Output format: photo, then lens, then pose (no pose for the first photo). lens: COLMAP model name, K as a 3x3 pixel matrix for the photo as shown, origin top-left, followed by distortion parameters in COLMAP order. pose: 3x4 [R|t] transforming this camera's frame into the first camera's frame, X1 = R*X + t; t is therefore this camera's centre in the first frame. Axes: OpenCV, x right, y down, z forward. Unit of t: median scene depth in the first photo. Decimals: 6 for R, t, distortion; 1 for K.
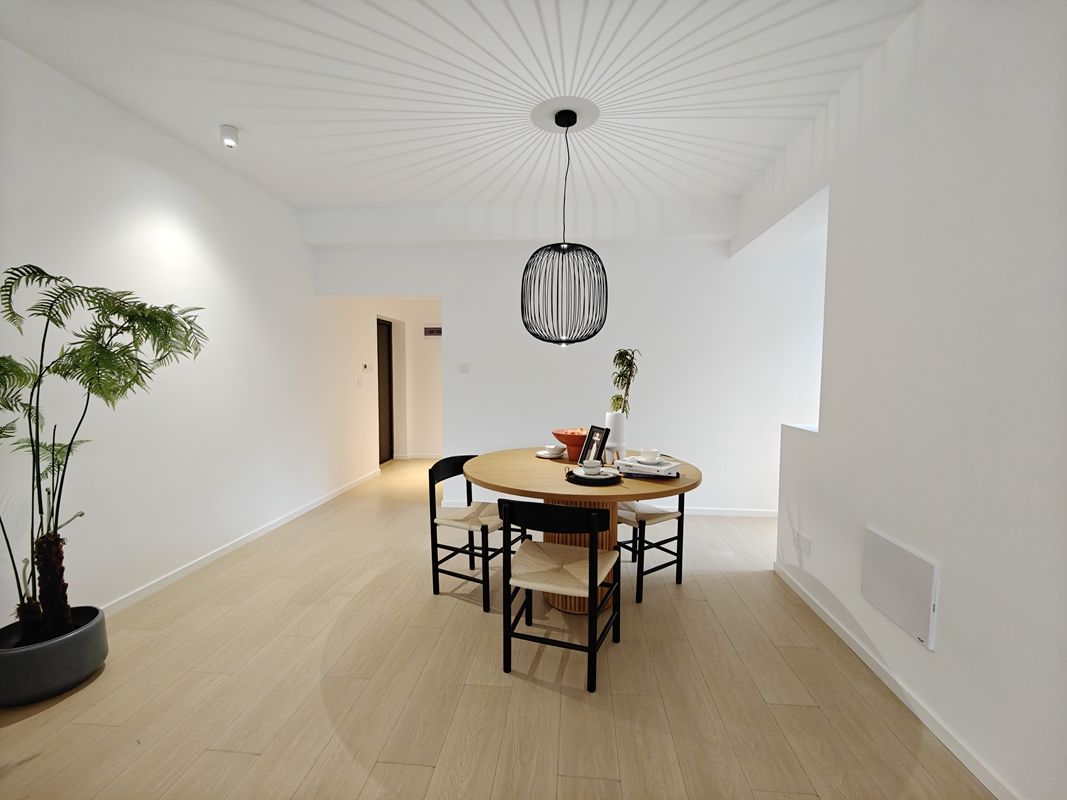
lens RADIAL K [[465.0, 0, 533.5], [0, 465.0, 400.0], [0, 0, 1]] dist [0.001293, 0.000094]
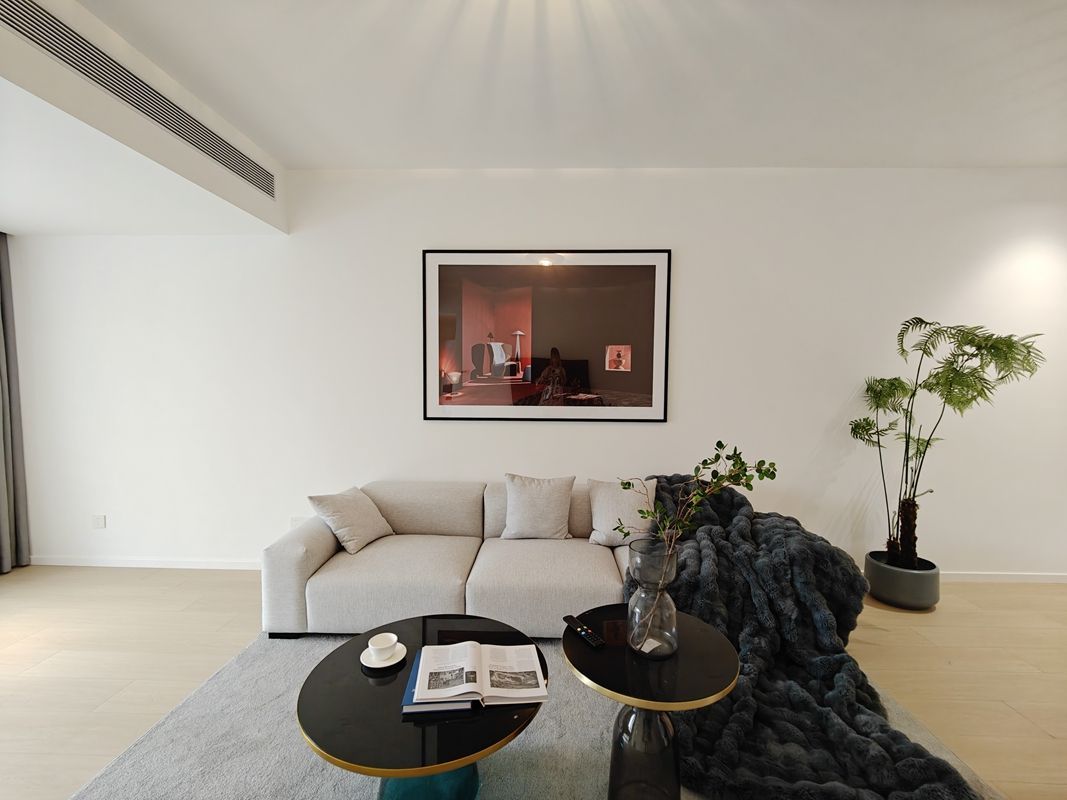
lens RADIAL K [[463.4, 0, 533.5], [0, 463.4, 400.0], [0, 0, 1]] dist [0.011279, -0.009473]
pose [[0.060155, 0.036156, -0.997534, 0.327763], [-0.072543, 0.996860, 0.031757, 0.018901], [0.995550, 0.070453, 0.062589, -0.283653]]
